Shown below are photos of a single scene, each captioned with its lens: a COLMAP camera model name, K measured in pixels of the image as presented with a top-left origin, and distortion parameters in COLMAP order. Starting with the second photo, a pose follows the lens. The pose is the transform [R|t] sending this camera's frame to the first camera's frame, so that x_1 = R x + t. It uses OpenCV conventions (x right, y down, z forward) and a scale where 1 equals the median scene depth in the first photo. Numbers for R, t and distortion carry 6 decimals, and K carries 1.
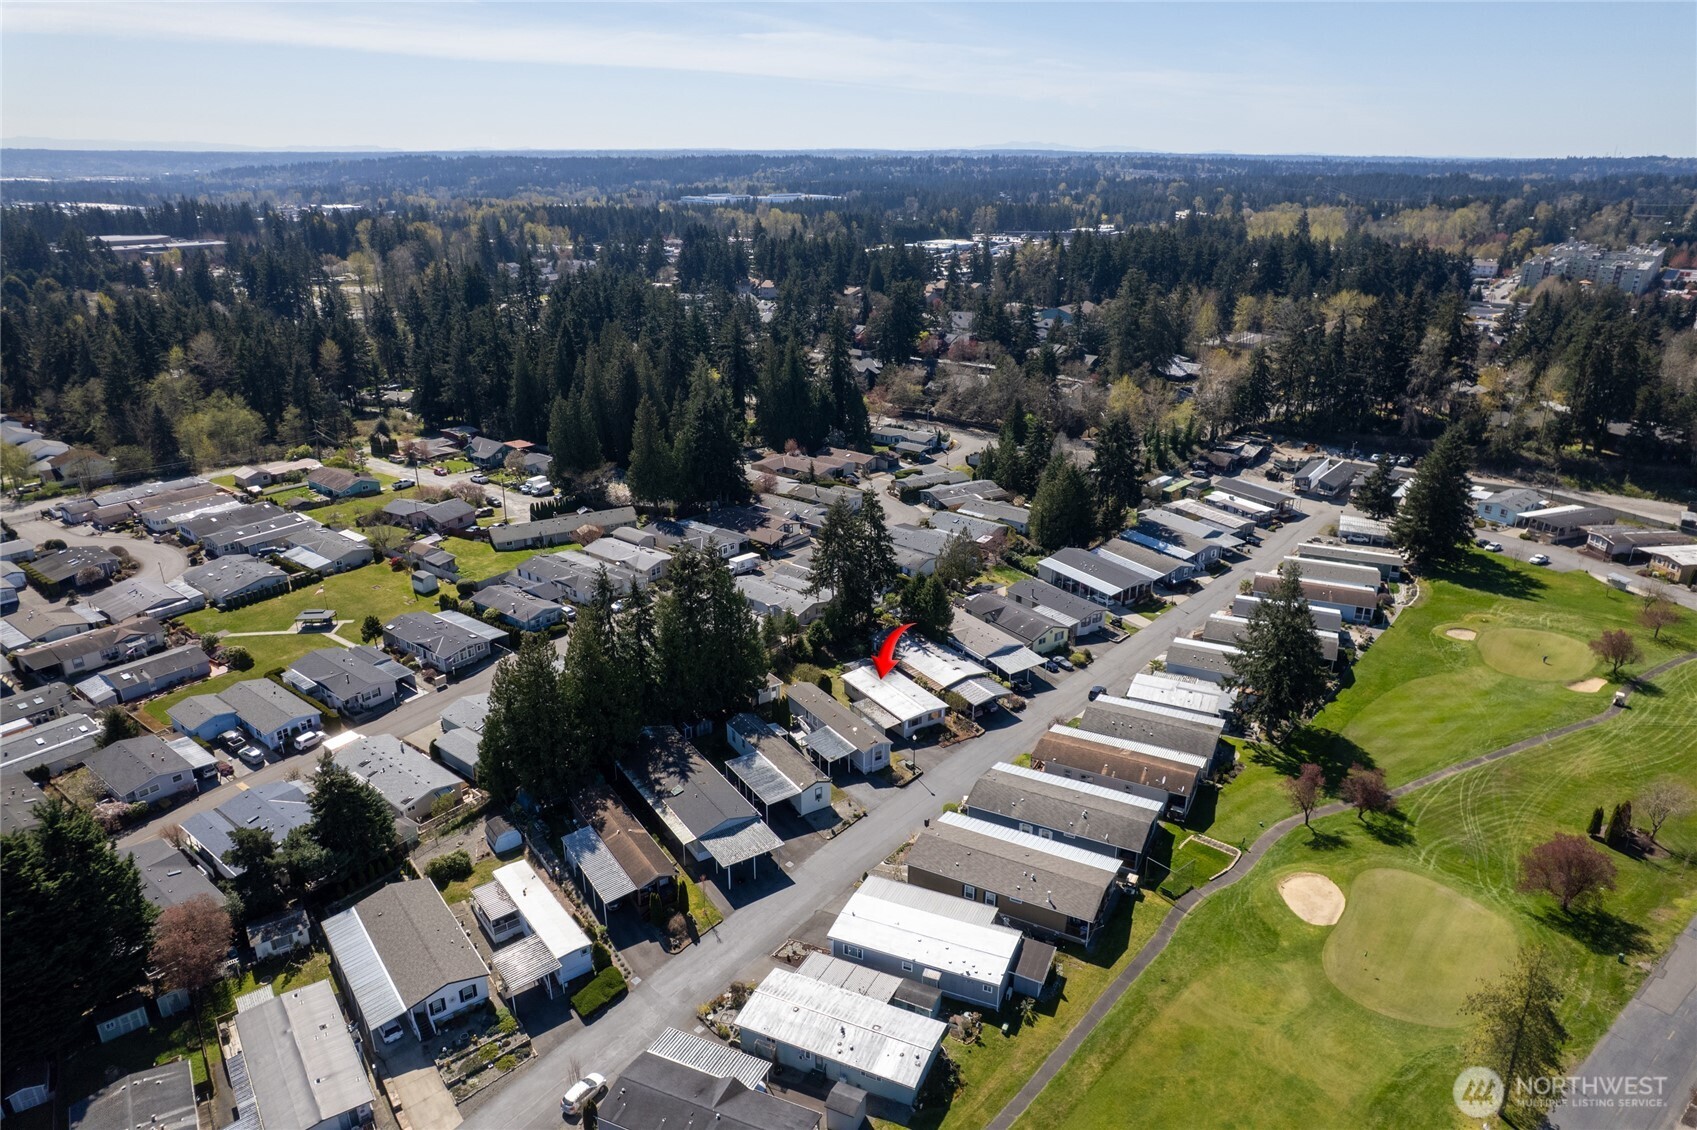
lens RADIAL K [[1081.5, 0, 848.5], [0, 1081.5, 565.0], [0, 0, 1]] dist [-0.033419, -0.000680]
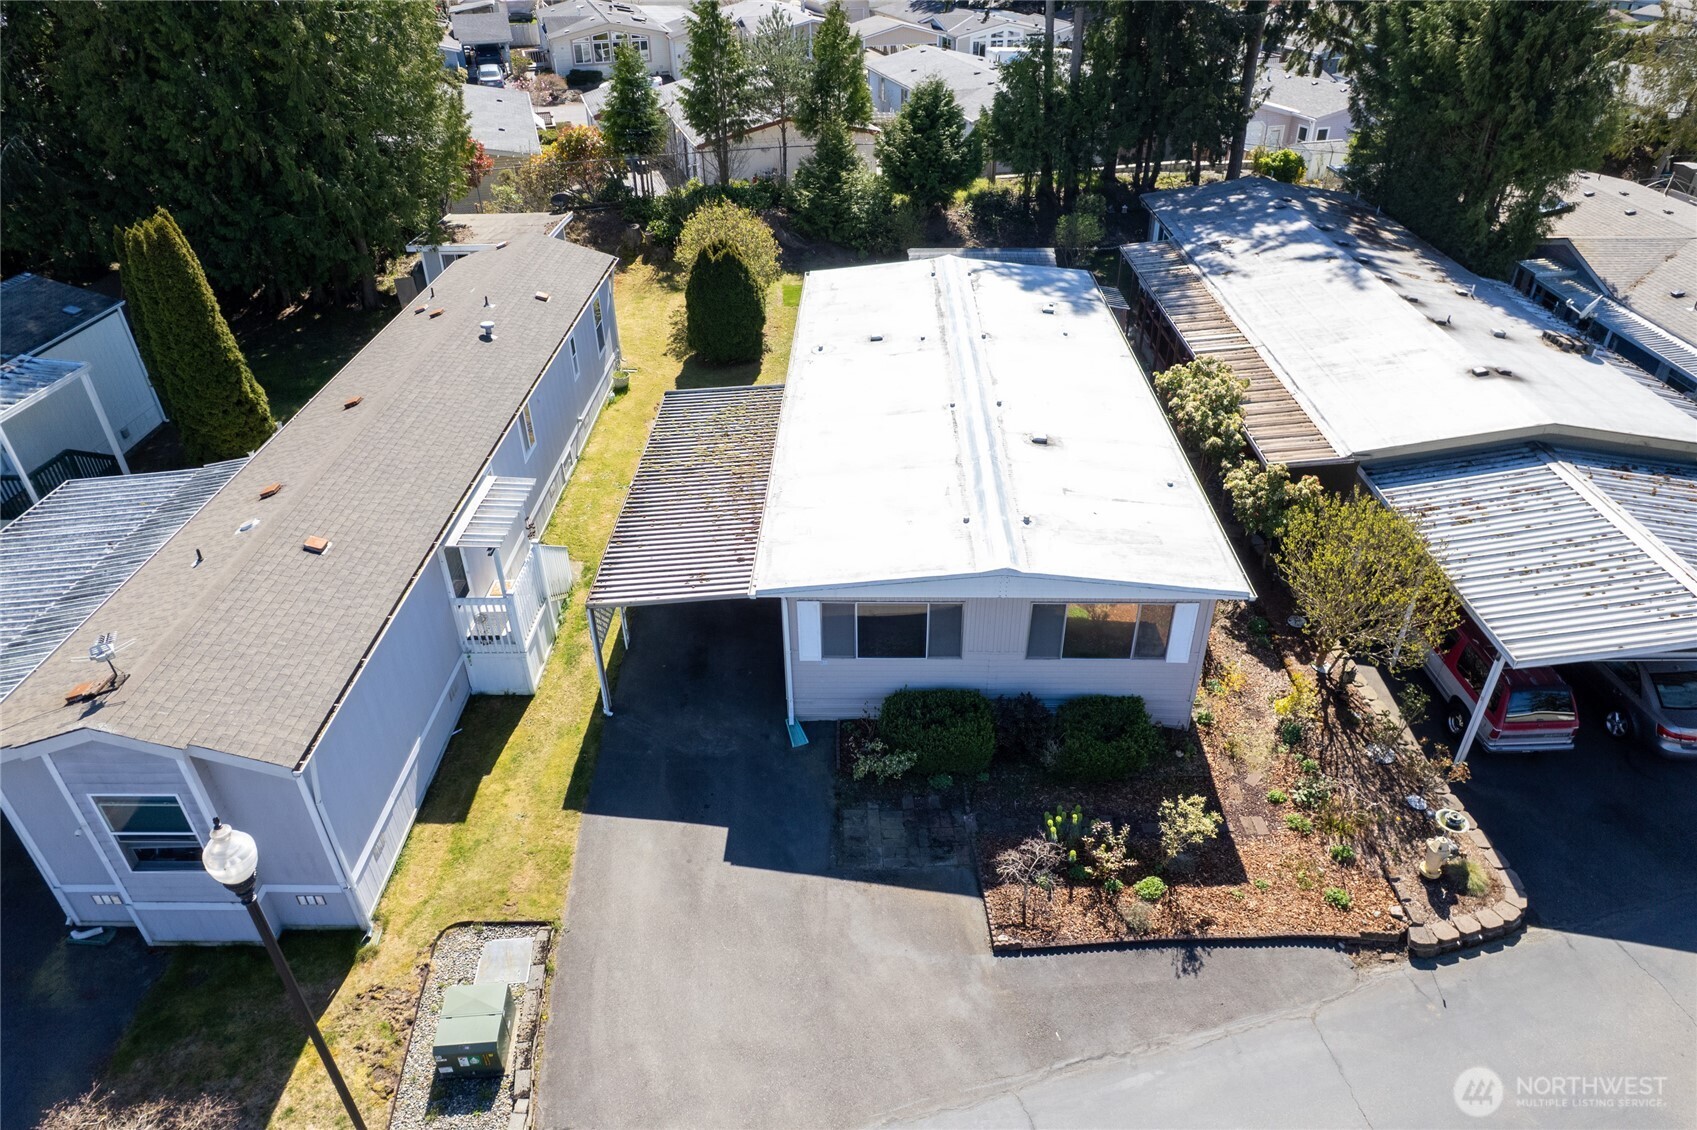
lens RADIAL K [[1081.5, 0, 848.5], [0, 1081.5, 565.0], [0, 0, 1]] dist [-0.033419, -0.000680]
pose [[0.834241, 0.294699, -0.466041, 0.115446], [-0.194380, 0.948115, 0.251584, 0.114107], [0.516002, -0.119293, 0.848240, 0.936419]]
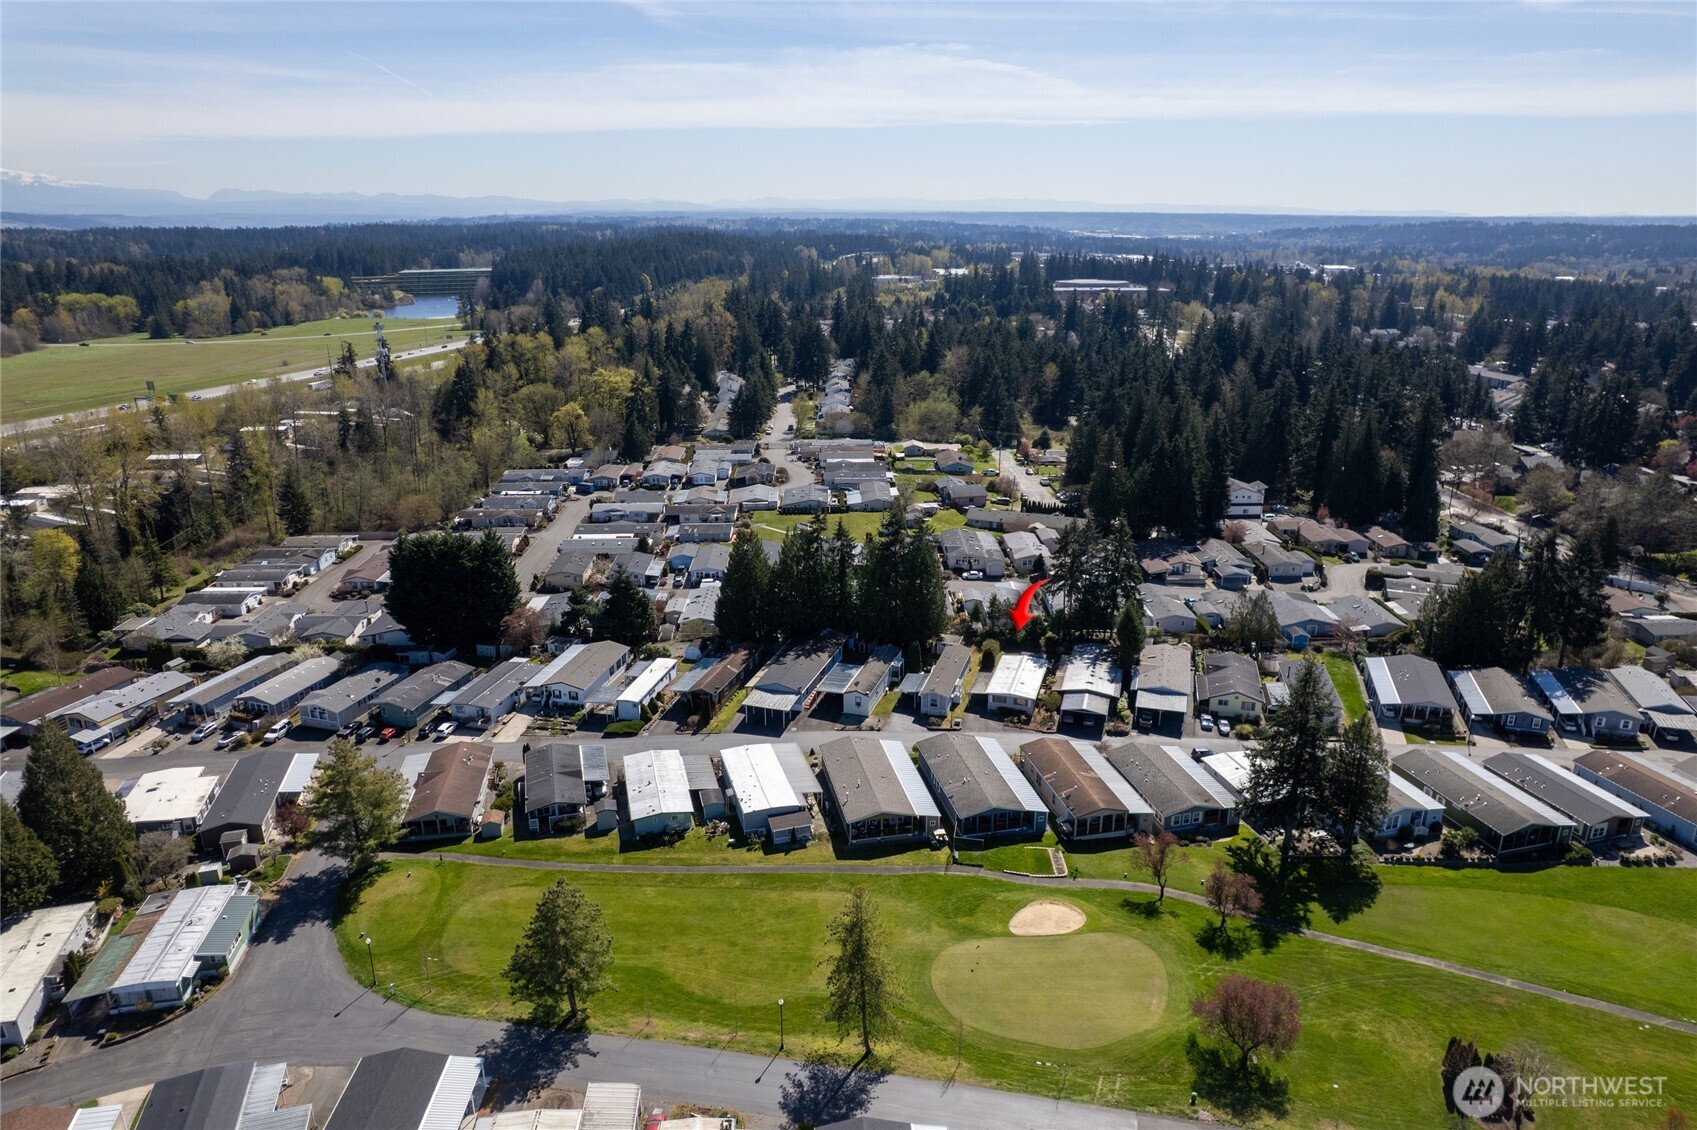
lens RADIAL K [[1049.8, 0, 848.5], [0, 1049.8, 565.0], [0, 0, 1]] dist [-0.001465, 0.000083]
pose [[0.648956, 0.244401, -0.720503, 0.767849], [-0.277688, 0.957758, 0.074767, -0.033942], [0.708340, 0.151555, 0.689410, 0.086418]]
